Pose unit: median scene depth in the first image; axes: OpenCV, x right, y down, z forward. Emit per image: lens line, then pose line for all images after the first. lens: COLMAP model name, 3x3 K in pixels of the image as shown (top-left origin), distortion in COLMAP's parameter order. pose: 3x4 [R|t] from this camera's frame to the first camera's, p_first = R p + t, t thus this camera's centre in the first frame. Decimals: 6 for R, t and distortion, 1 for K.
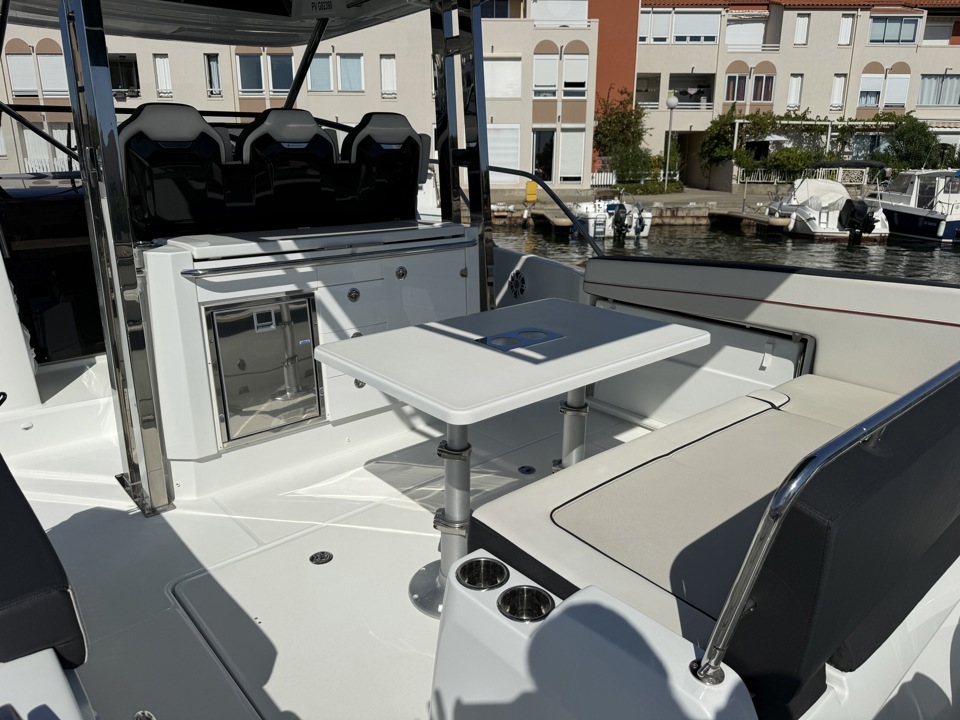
lens RADIAL K [[682.2, 0, 478.4], [0, 682.2, 362.6], [0, 0, 1]] dist [0.007742, -0.016490]
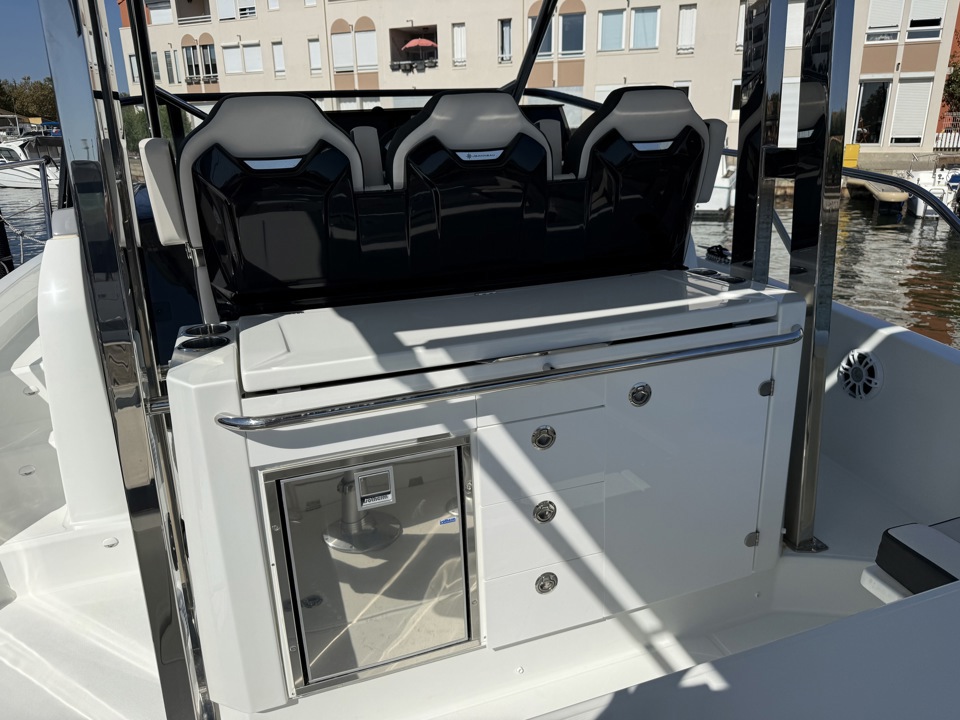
lens RADIAL K [[682.2, 0, 479.1], [0, 682.2, 356.8], [0, 0, 1]] dist [0.007742, -0.016490]
pose [[0.922124, 0.103494, -0.372796, -0.003876], [-0.086682, 0.994328, 0.061632, -0.020422], [0.377060, -0.024518, 0.925864, 0.050628]]
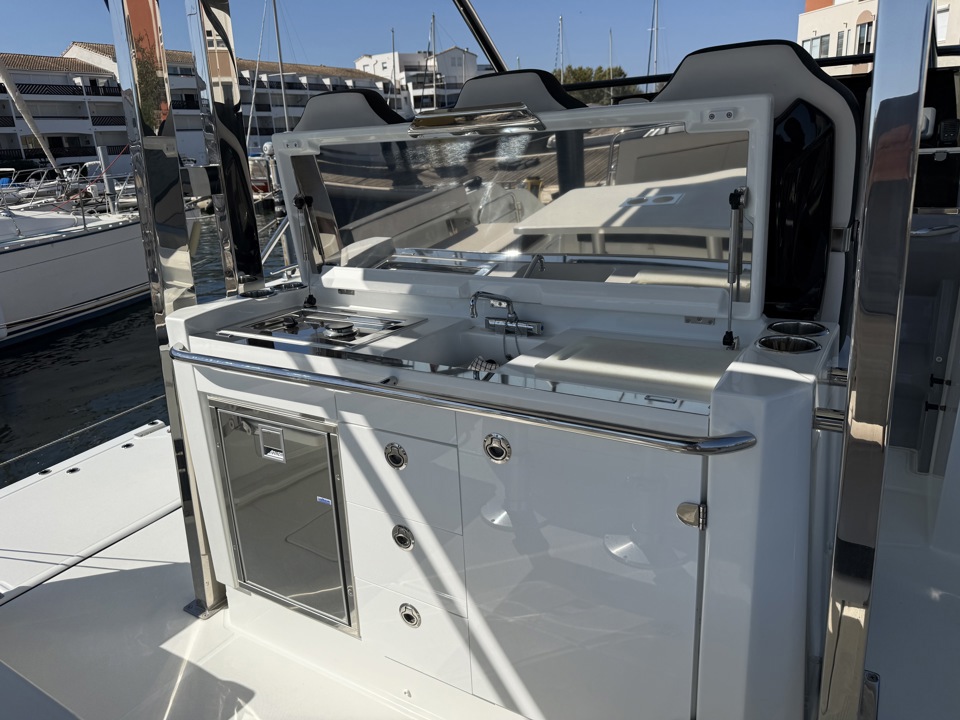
lens RADIAL K [[682.2, 0, 475.0], [0, 682.2, 366.0], [0, 0, 1]] dist [0.007742, -0.016490]
pose [[0.277831, 0.278381, -0.919410, 0.029816], [-0.205376, 0.952174, 0.226240, -0.030704], [0.938419, 0.125968, 0.321716, 0.093483]]
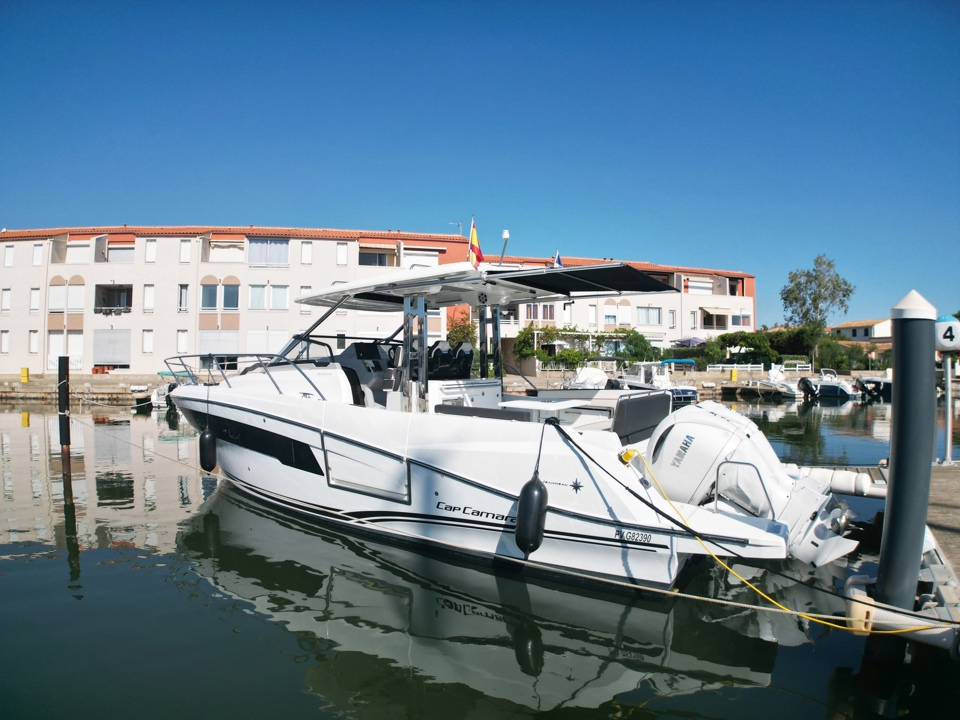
lens RADIAL K [[557.4, 0, 470.1], [0, 557.4, 362.7], [0, 0, 1]] dist [-0.171796, 0.004303]
pose [[0.969798, -0.000521, 0.243910, -0.075743], [0.066869, 0.962252, -0.263817, 0.037224], [-0.234566, 0.272159, 0.933225, -0.126515]]
